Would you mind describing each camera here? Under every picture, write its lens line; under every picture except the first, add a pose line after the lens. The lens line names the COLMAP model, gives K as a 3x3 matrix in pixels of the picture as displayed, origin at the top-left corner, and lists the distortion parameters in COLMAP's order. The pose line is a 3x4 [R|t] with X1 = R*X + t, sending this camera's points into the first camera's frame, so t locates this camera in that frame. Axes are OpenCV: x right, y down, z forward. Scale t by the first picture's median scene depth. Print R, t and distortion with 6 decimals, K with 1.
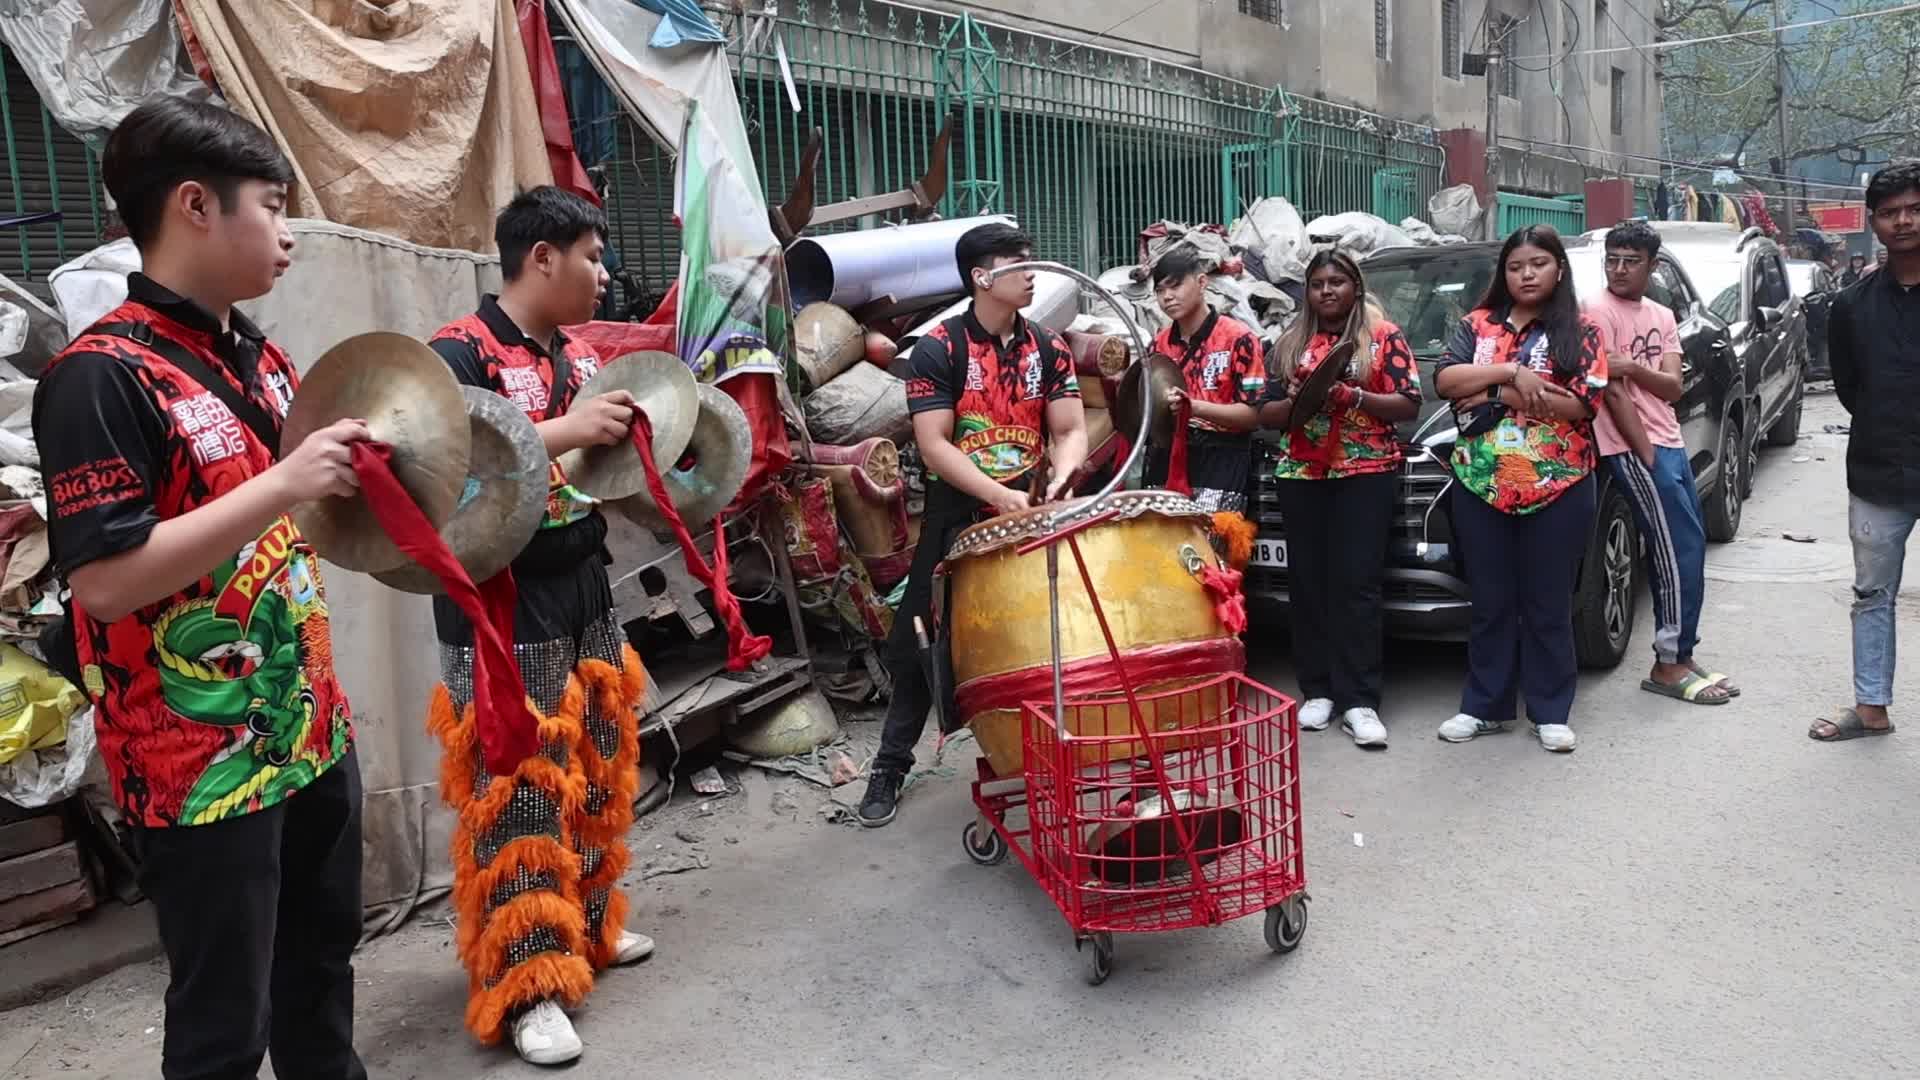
lens RADIAL K [[1272.6, 0, 965.3], [0, 1272.6, 508.1], [0, 0, 1]] dist [-0.104677, 0.064986]
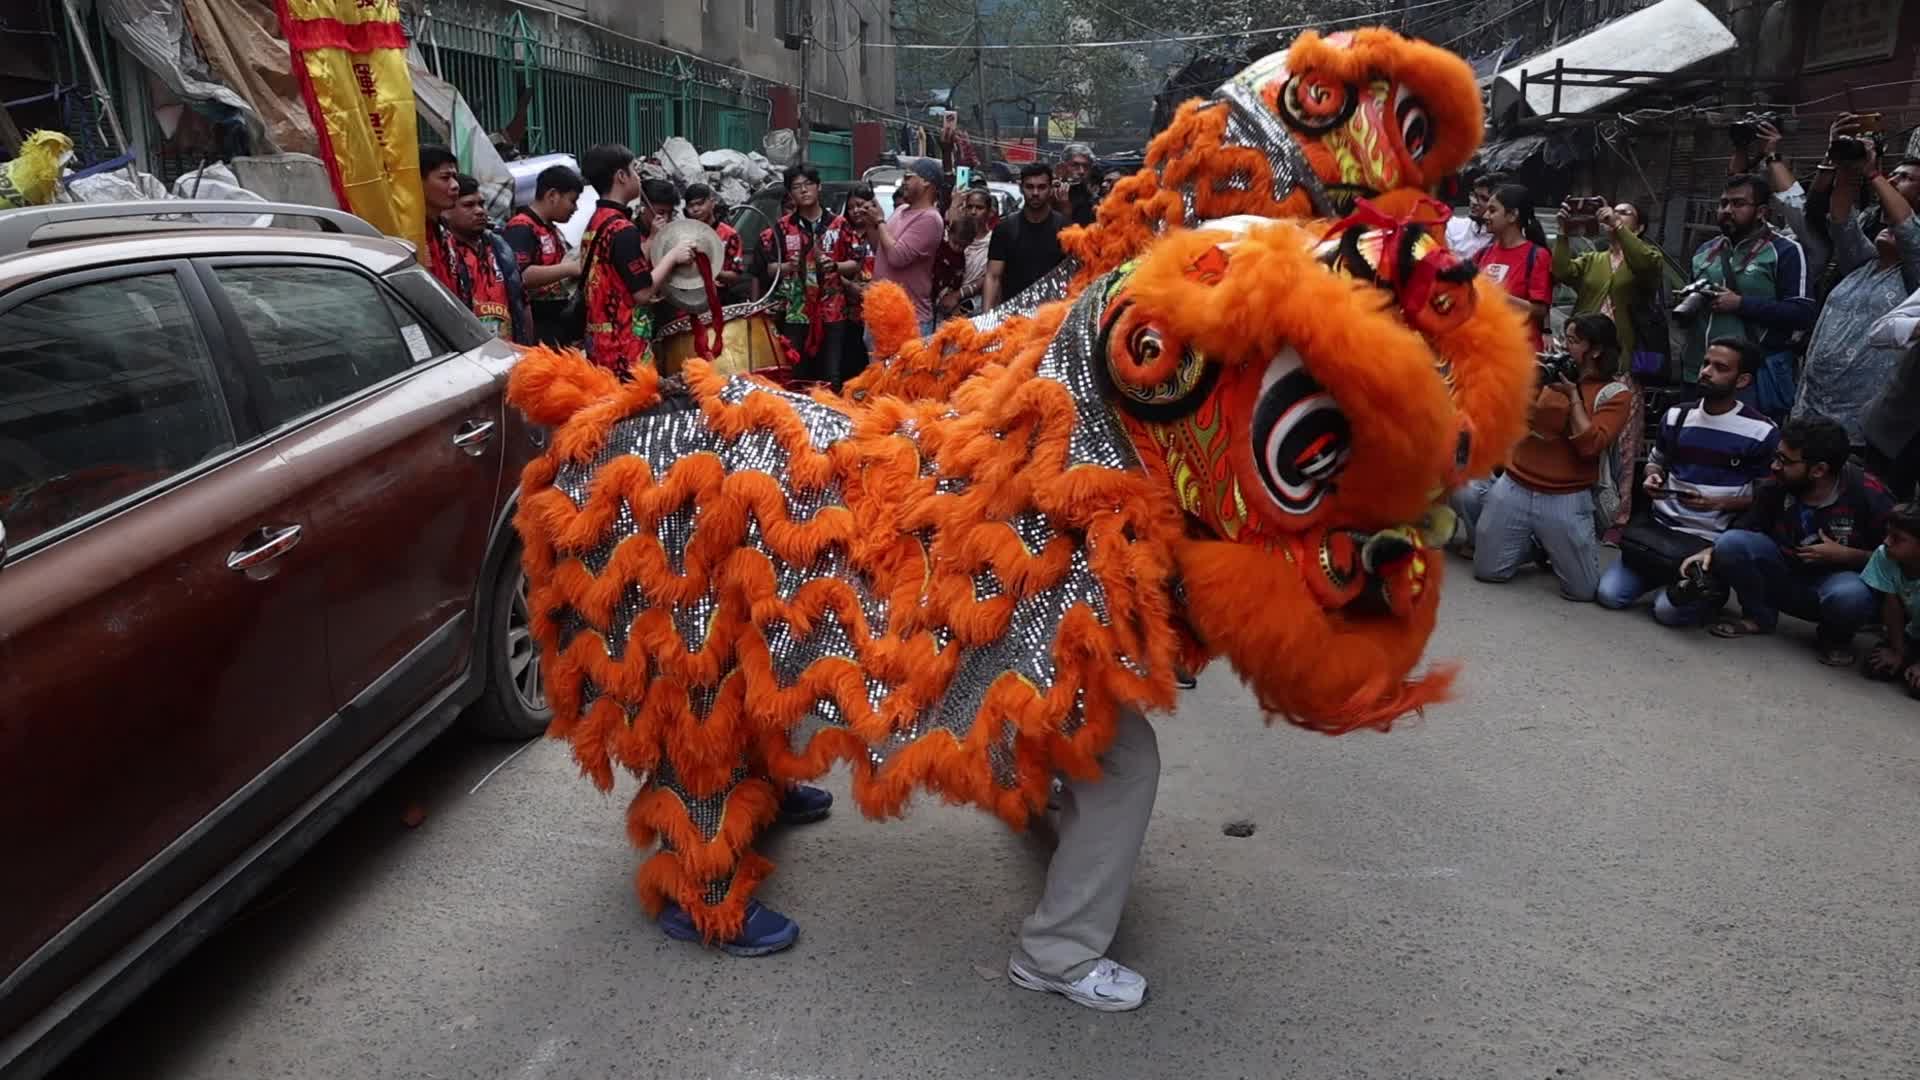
lens RADIAL K [[1272.6, 0, 965.3], [0, 1272.6, 508.1], [0, 0, 1]] dist [-0.104677, 0.064986]
pose [[0.841295, -0.076059, 0.535199, -0.555253], [0.033816, 0.995518, 0.088319, 0.116464], [-0.539517, -0.056204, 0.840096, -0.804792]]
